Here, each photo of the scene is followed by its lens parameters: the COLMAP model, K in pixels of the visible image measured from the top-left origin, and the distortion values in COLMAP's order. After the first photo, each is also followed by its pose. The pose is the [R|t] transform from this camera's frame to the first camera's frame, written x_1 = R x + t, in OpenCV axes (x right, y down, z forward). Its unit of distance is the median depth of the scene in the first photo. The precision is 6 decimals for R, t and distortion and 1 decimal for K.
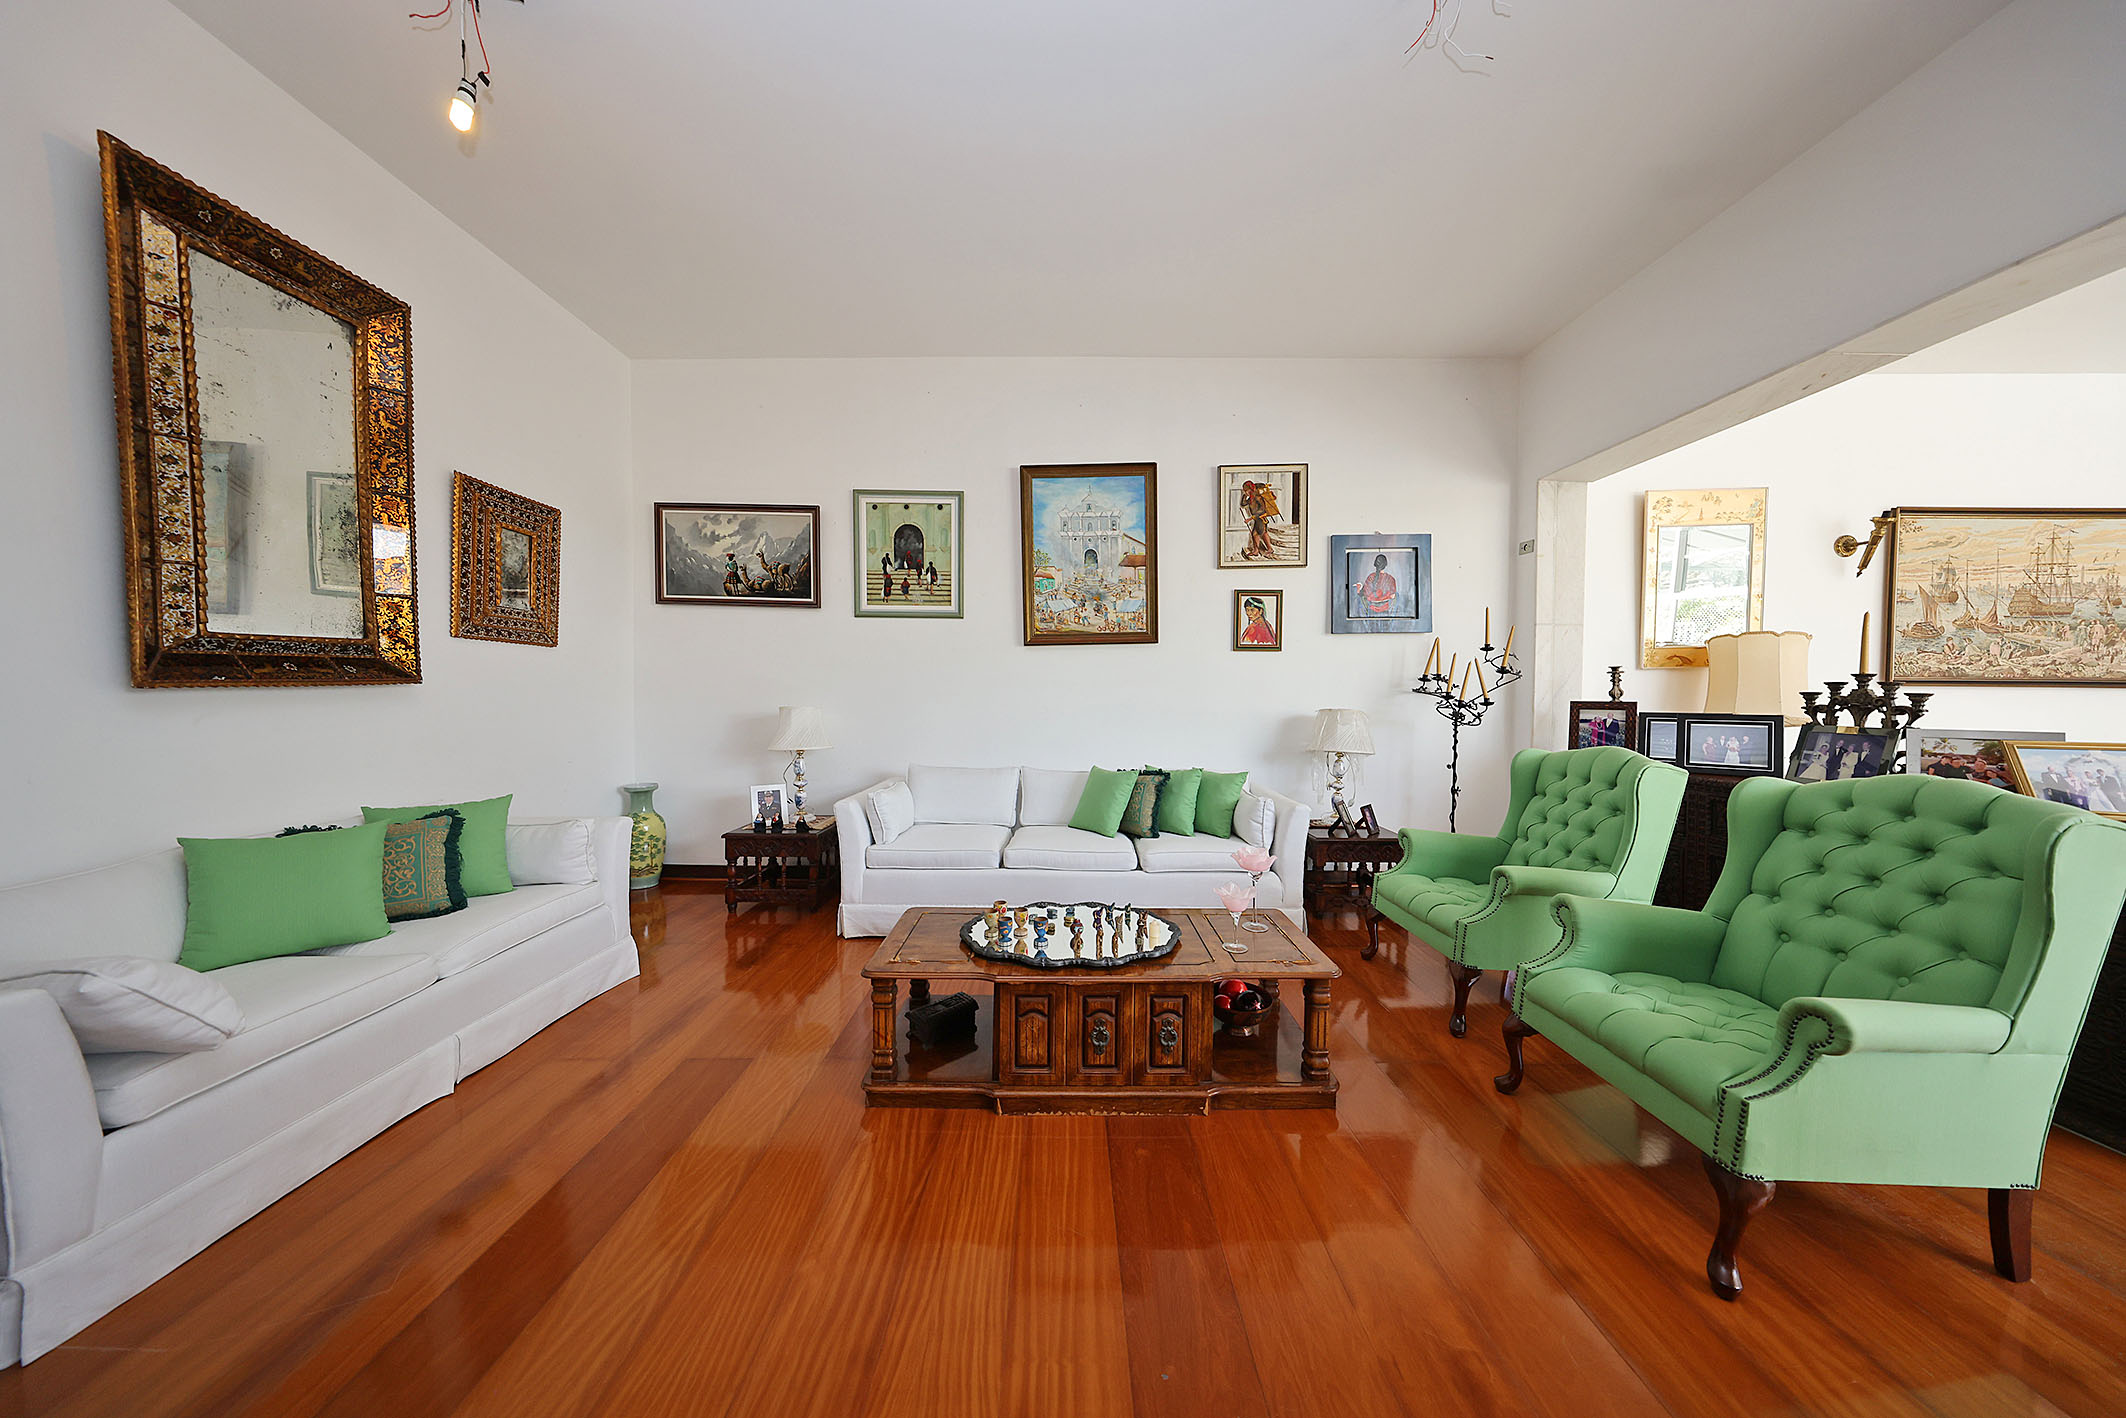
lens RADIAL K [[603.2, 0, 1058.2], [0, 603.2, 700.2], [0, 0, 1]] dist [-0.004637, 0.000005]
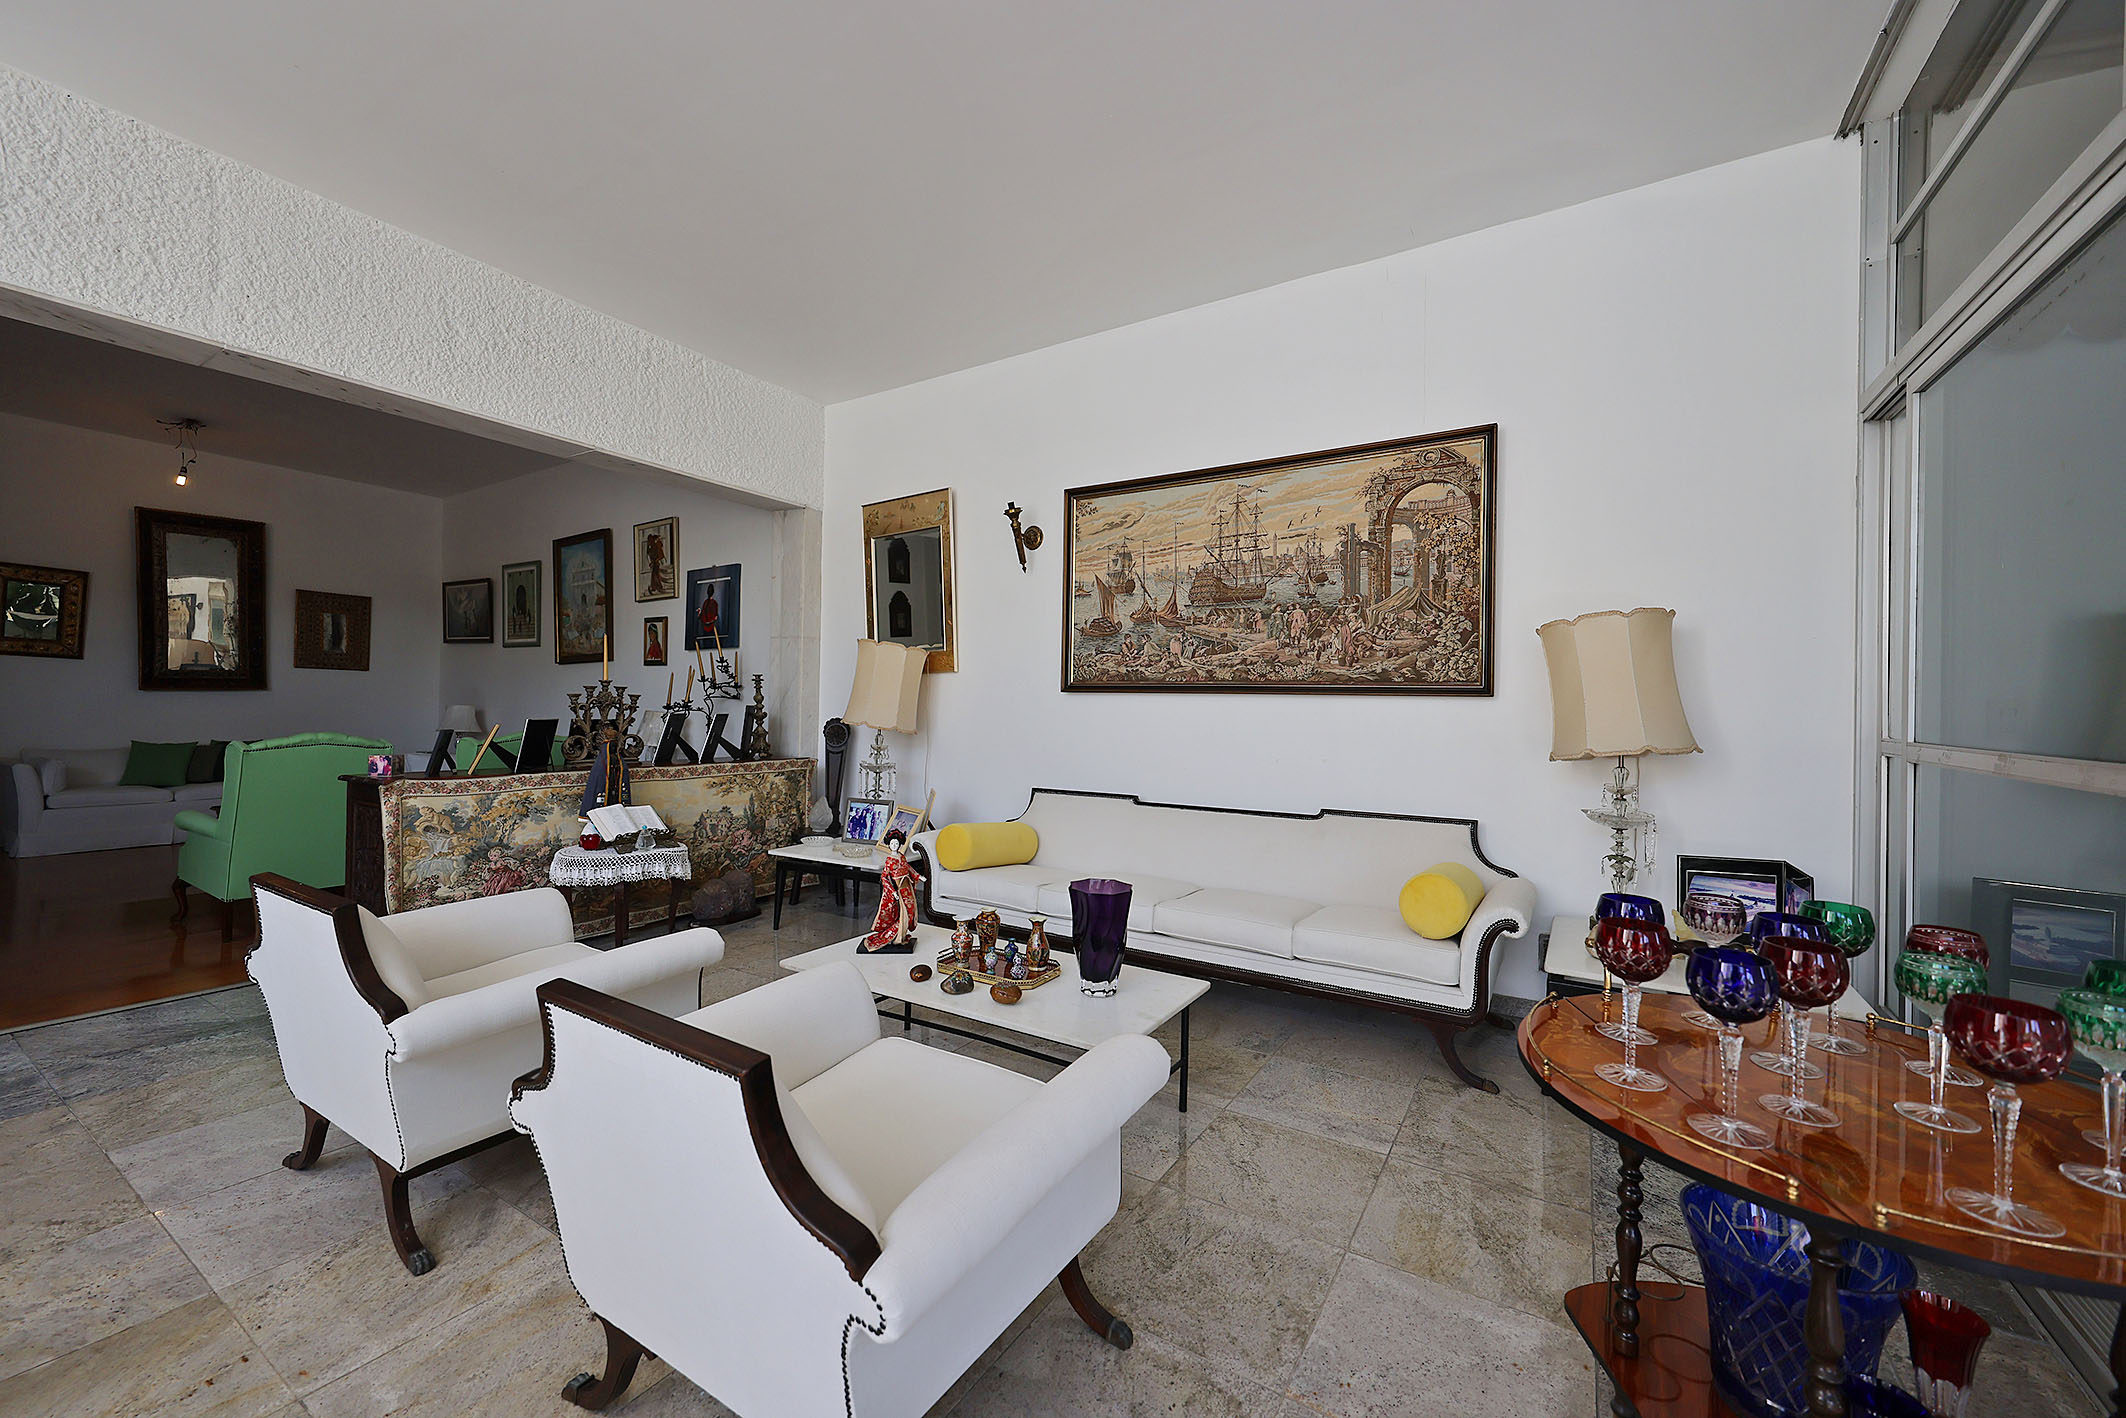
lens RADIAL K [[818.2, 0, 1065.4], [0, 818.2, 704.2], [0, 0, 1]] dist [-0.002234, 0.000342]
pose [[0.853412, 0.007165, -0.521187, 2.027684], [-0.017259, 0.999746, -0.014517, 0.011909], [0.520950, 0.021384, 0.853319, -0.028465]]
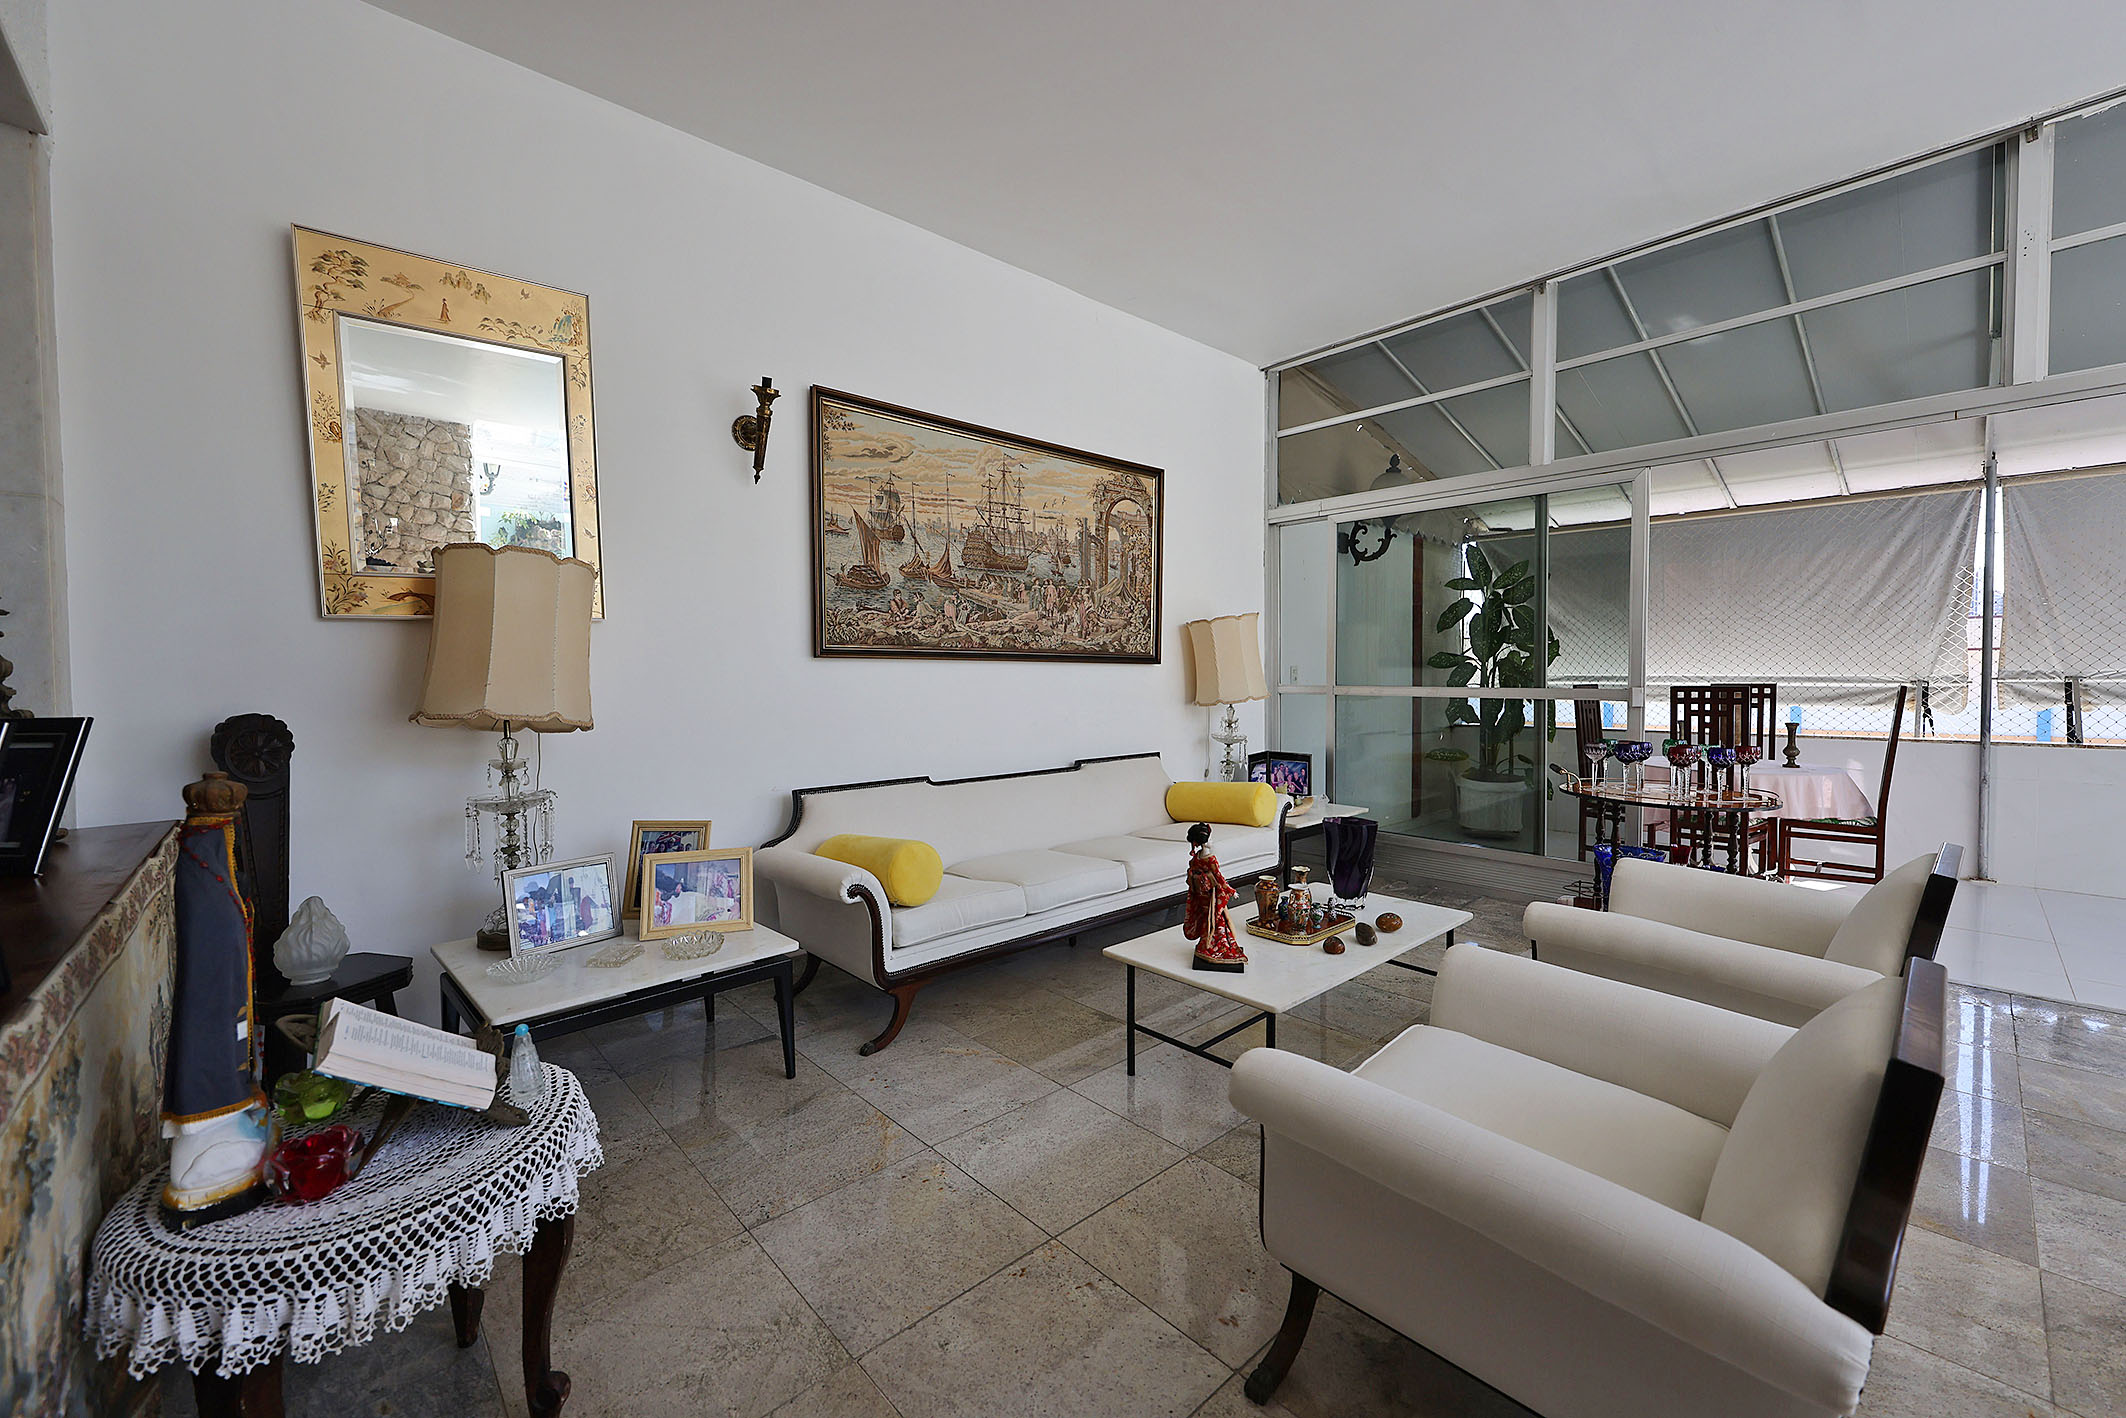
lens RADIAL K [[818.2, 0, 1055.2], [0, 818.2, 720.7], [0, 0, 1]] dist [-0.002234, 0.000342]
pose [[0.740864, -0.041972, 0.670342, 0.975634], [0.028943, 0.999114, 0.030569, 0.026836], [-0.671031, -0.003246, 0.741422, 0.148984]]
